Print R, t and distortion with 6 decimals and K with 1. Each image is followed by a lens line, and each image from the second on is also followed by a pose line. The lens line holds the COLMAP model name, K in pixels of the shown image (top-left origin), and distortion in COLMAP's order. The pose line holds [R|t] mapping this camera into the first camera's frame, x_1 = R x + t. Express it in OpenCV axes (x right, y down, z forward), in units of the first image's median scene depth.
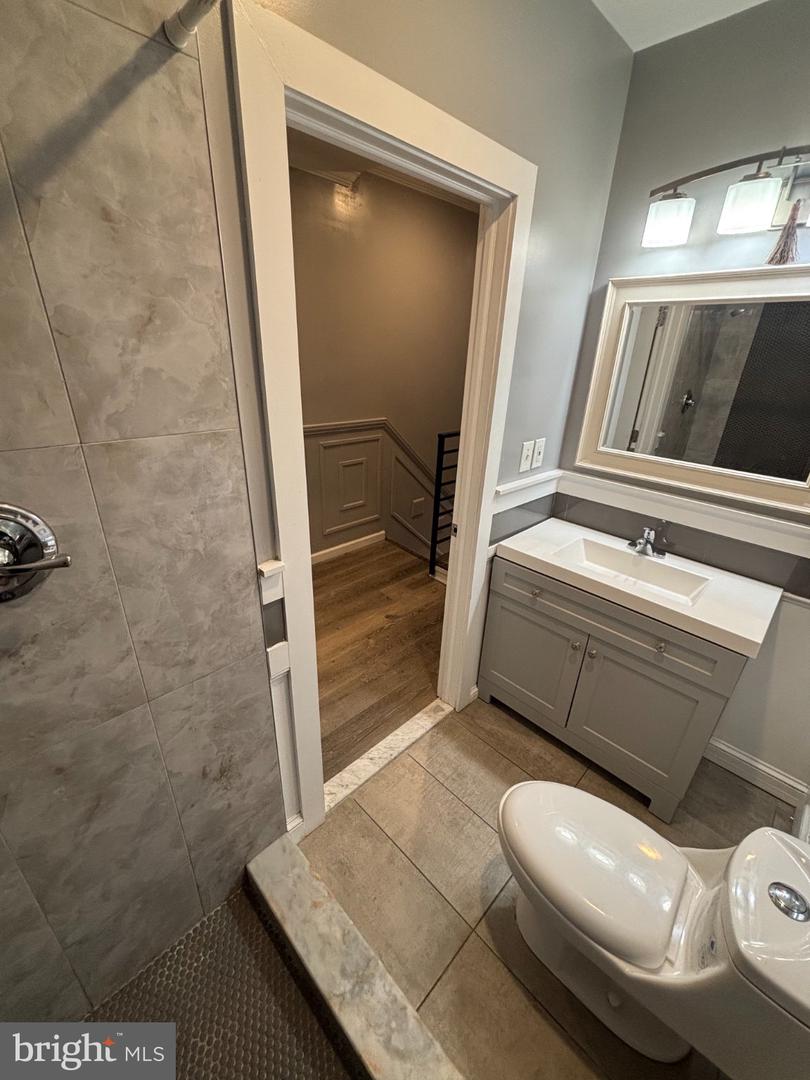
lens RADIAL K [[439.3, 0, 405.0], [0, 439.3, 540.0], [0, 0, 1]] dist [-0.001955, 0.000051]
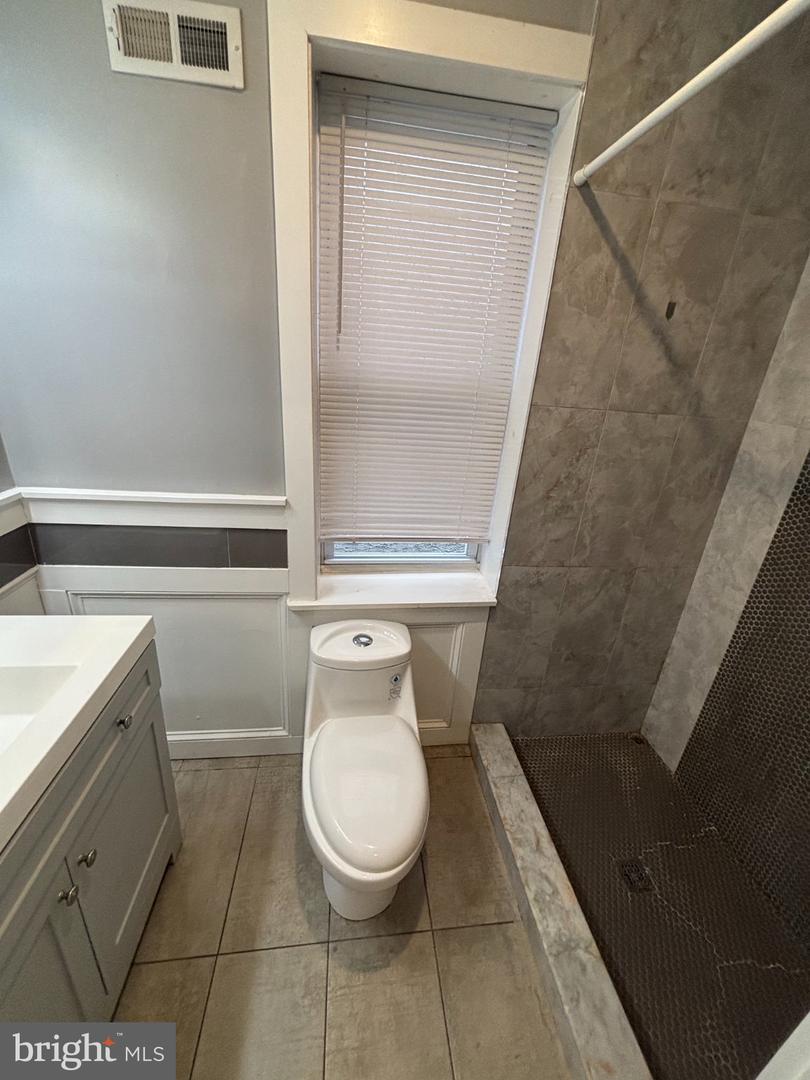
lens RADIAL K [[439.3, 0, 405.0], [0, 439.3, 540.0], [0, 0, 1]] dist [-0.001955, 0.000051]
pose [[-0.787349, -0.312845, 0.531234, -0.047566], [0.151204, 0.737375, 0.658343, -0.452442], [-0.597678, 0.598670, -0.533268, 1.213359]]
